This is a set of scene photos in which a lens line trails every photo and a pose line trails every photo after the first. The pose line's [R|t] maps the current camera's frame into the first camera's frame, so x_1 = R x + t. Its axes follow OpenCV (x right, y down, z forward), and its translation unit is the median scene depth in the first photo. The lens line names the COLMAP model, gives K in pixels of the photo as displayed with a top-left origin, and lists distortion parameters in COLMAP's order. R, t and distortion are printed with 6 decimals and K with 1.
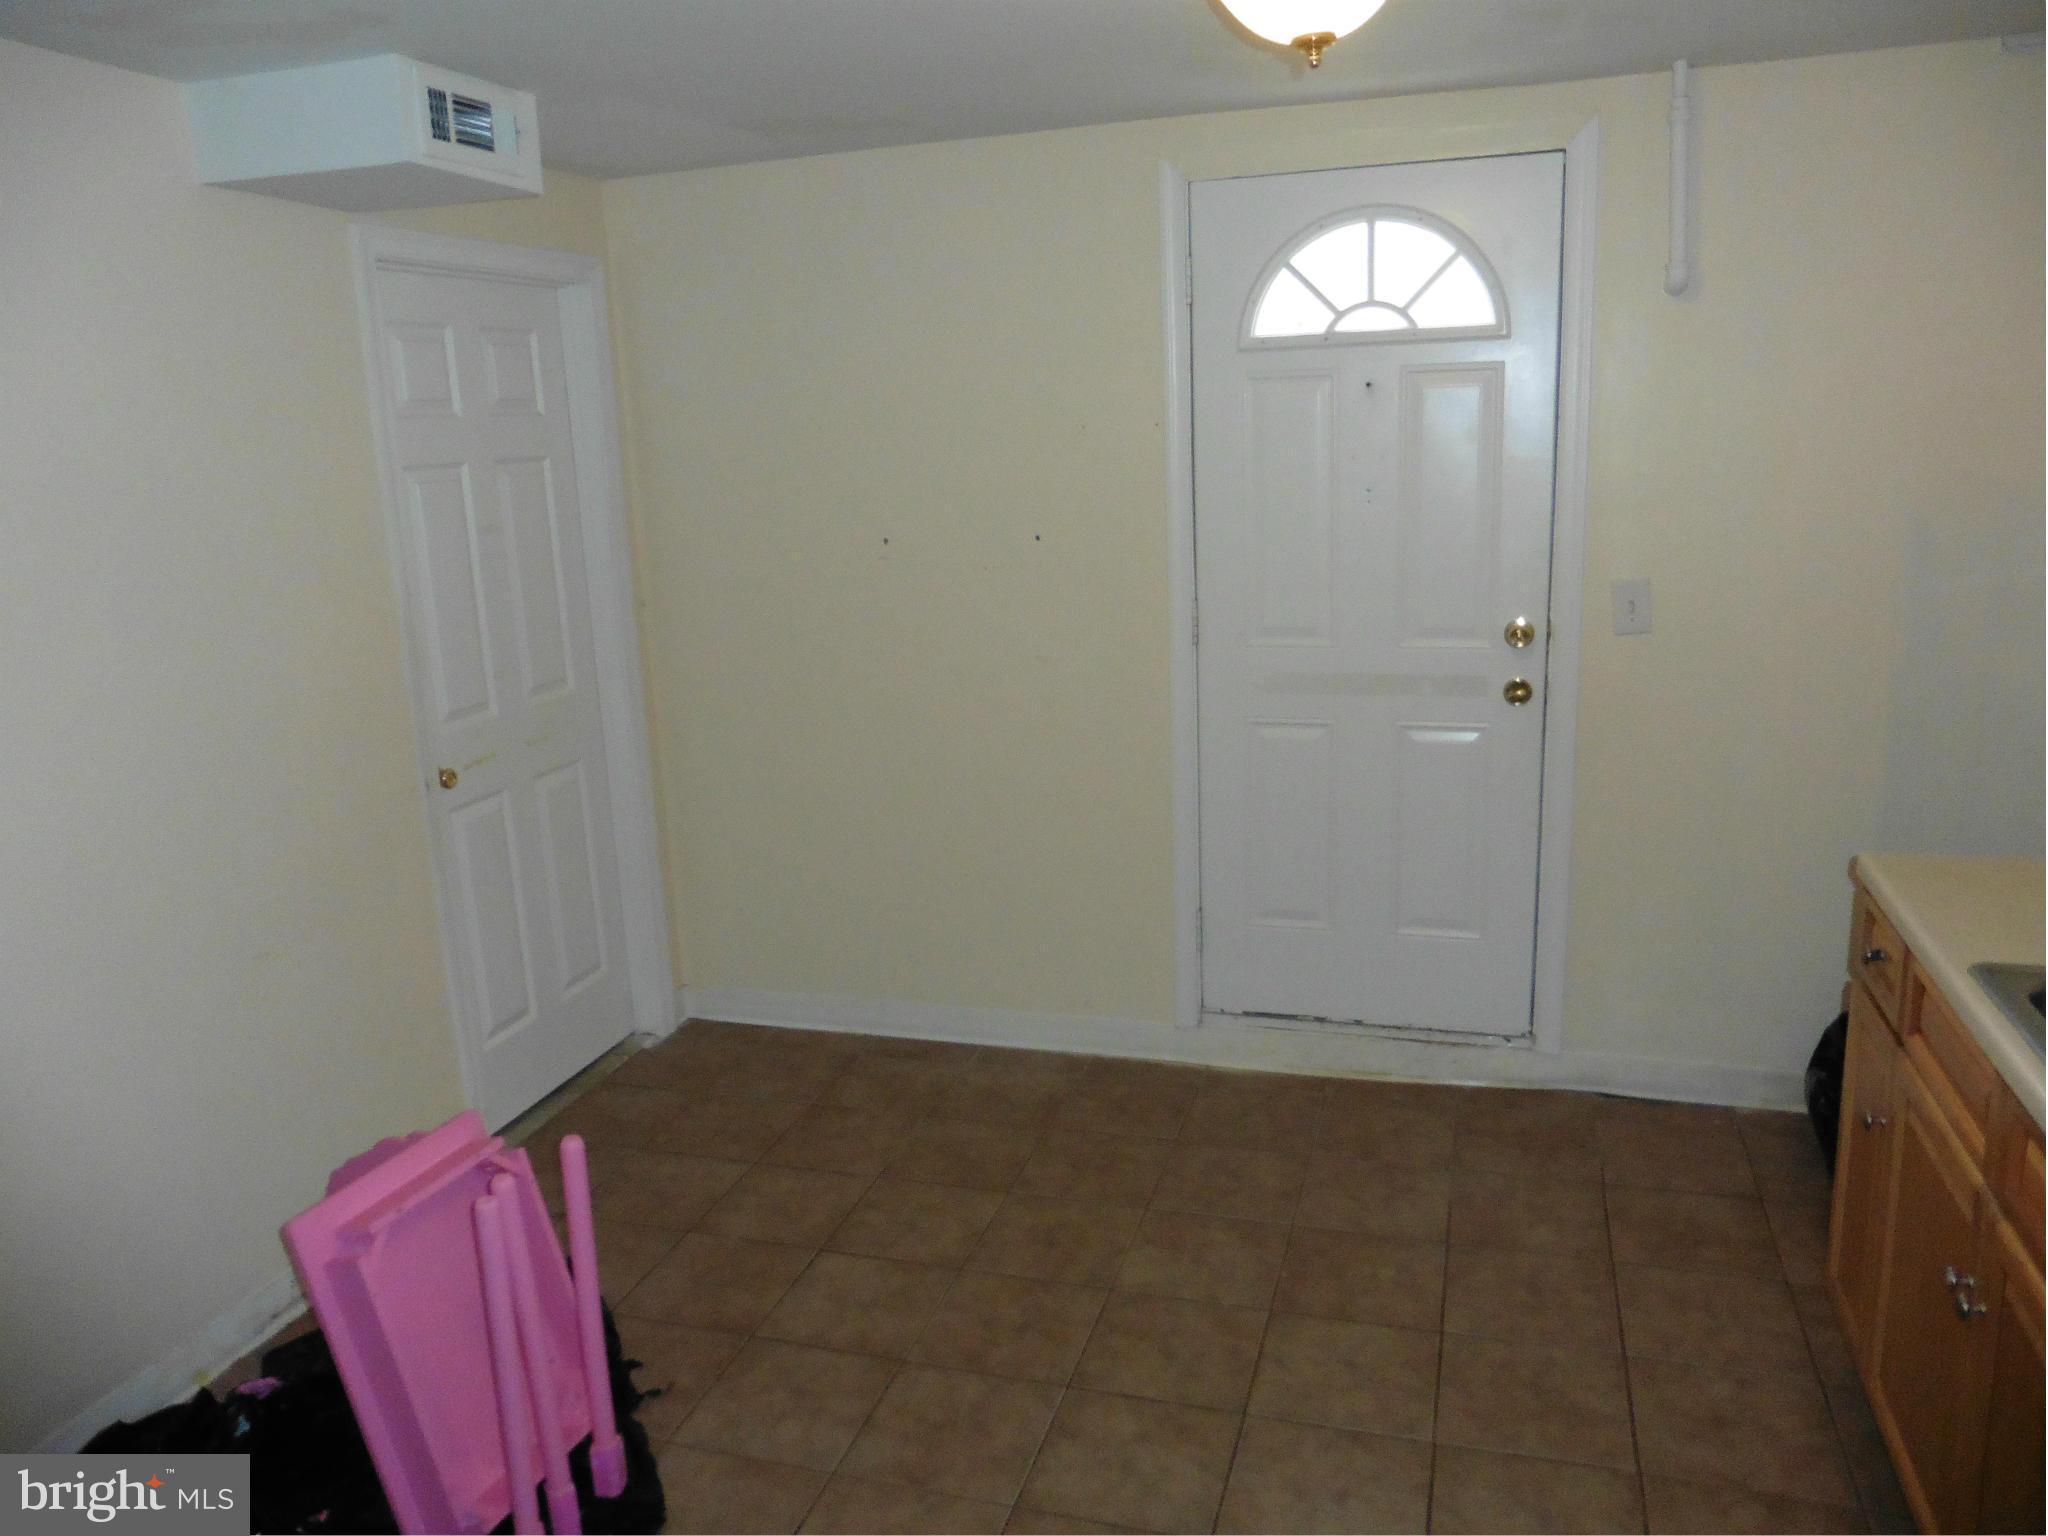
lens RADIAL K [[1525.1, 0, 996.2], [0, 1525.1, 779.1], [0, 0, 1]] dist [-0.051722, 0.051409]
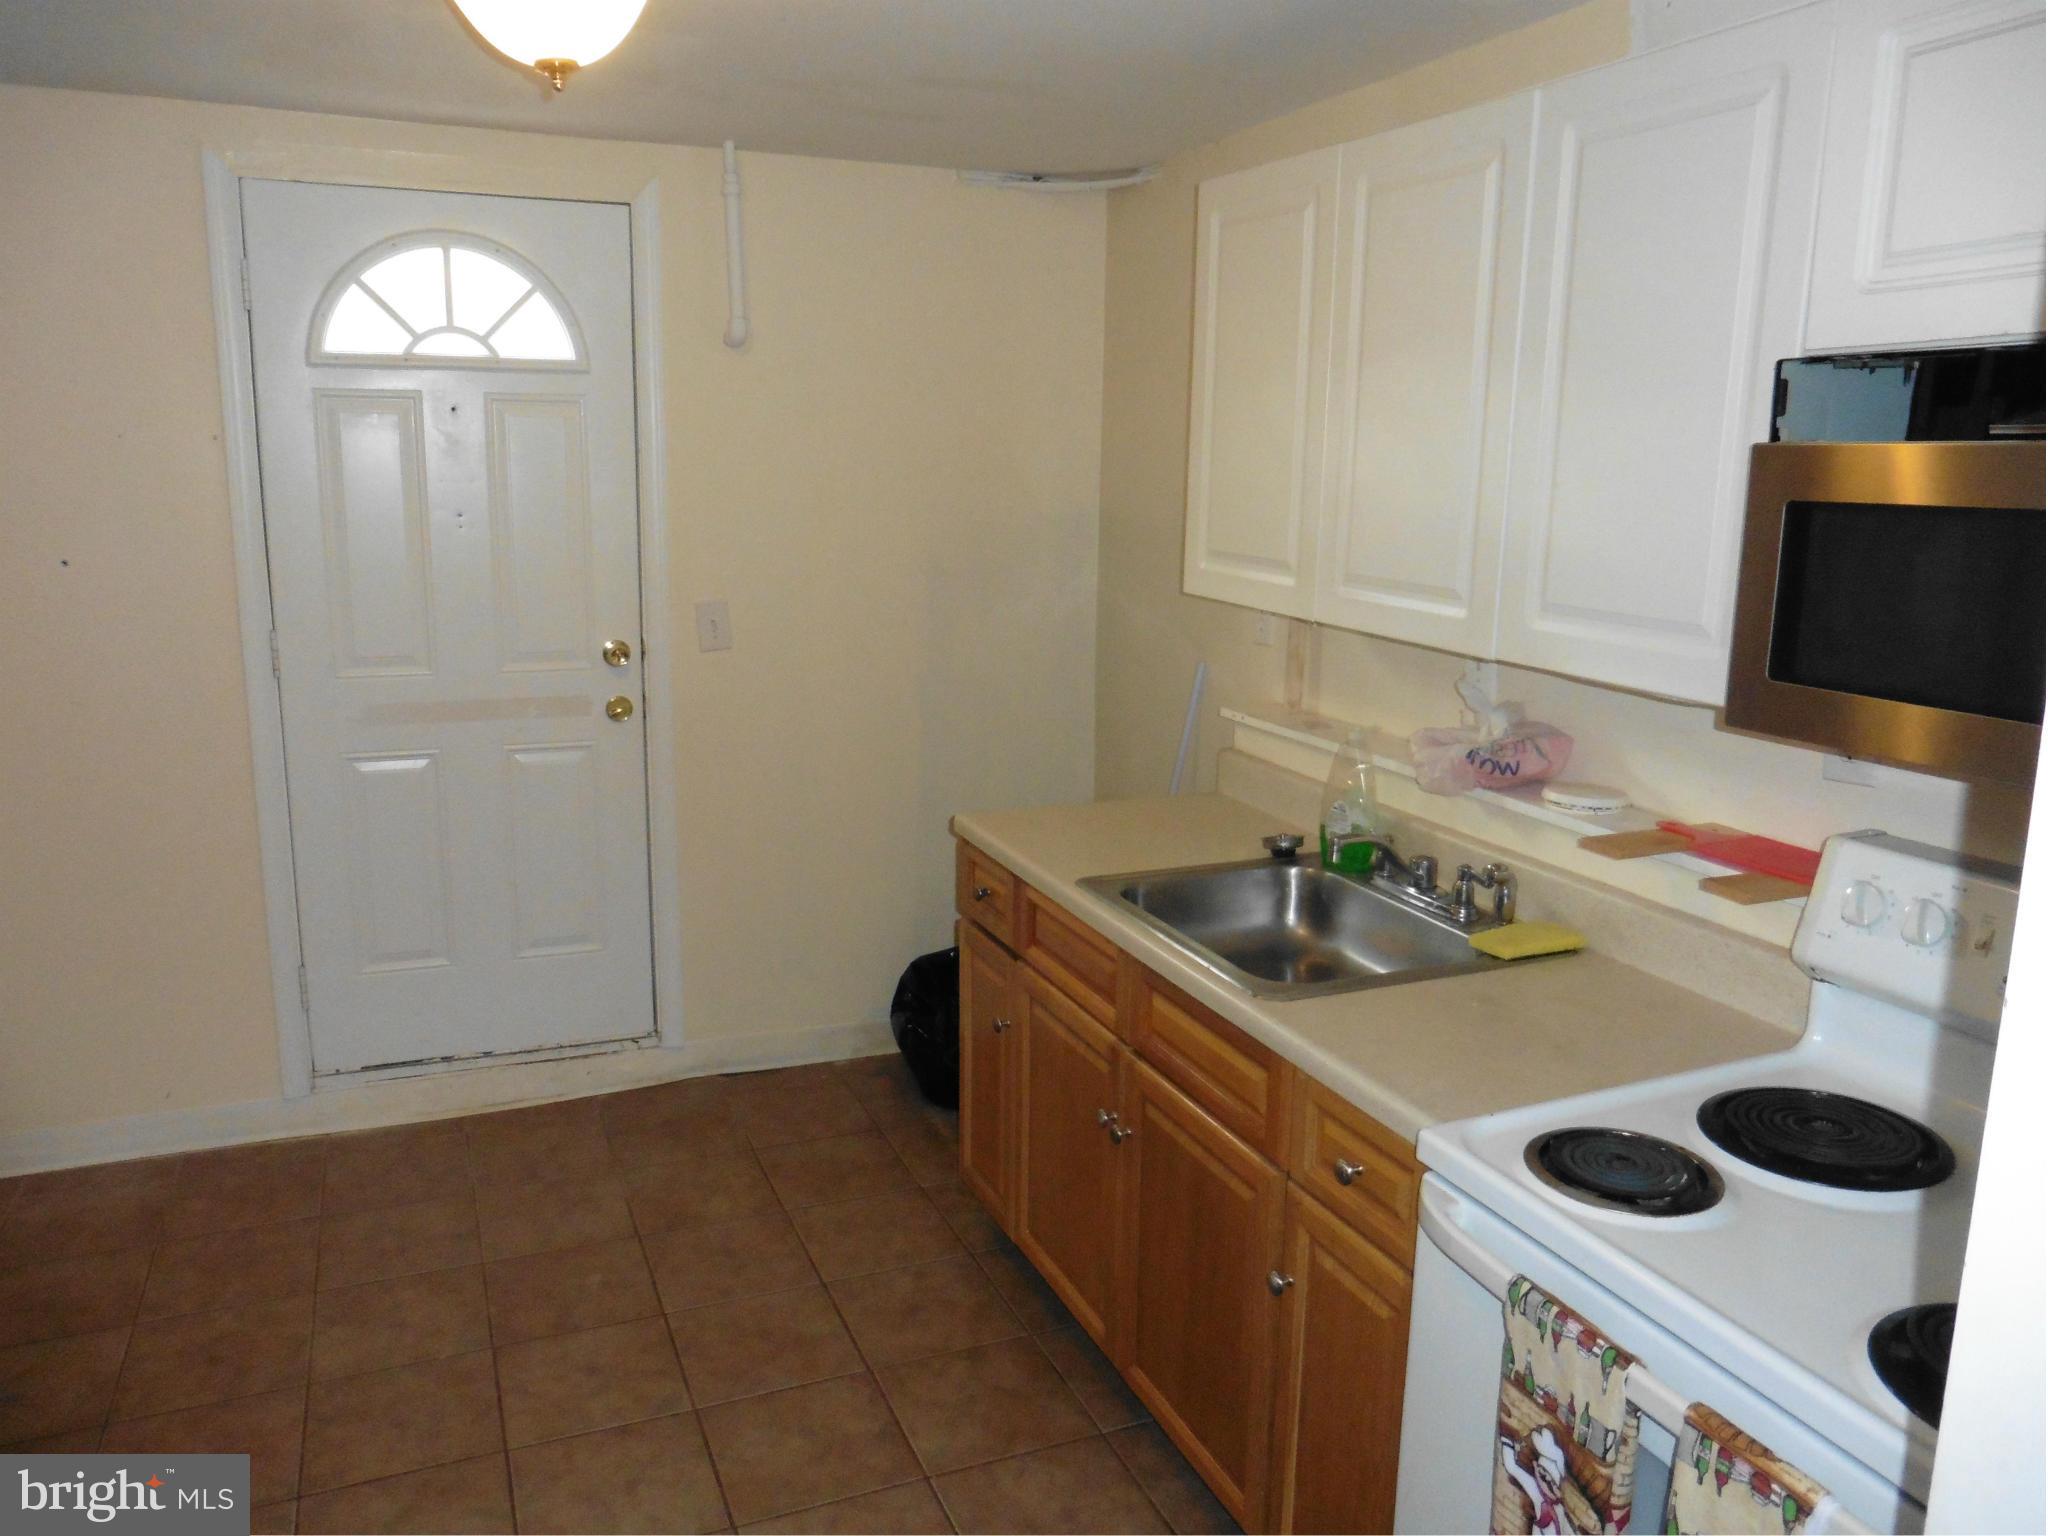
lens RADIAL K [[1526.0, 0, 1024.0], [0, 1526.0, 768.0], [0, 0, 1]] dist [-0.066182, 0.118236]
pose [[0.769871, -0.080311, 0.633126, -0.117159], [0.104031, 0.994574, -0.000340, 0.013982], [-0.629664, 0.066127, 0.774048, 0.007929]]
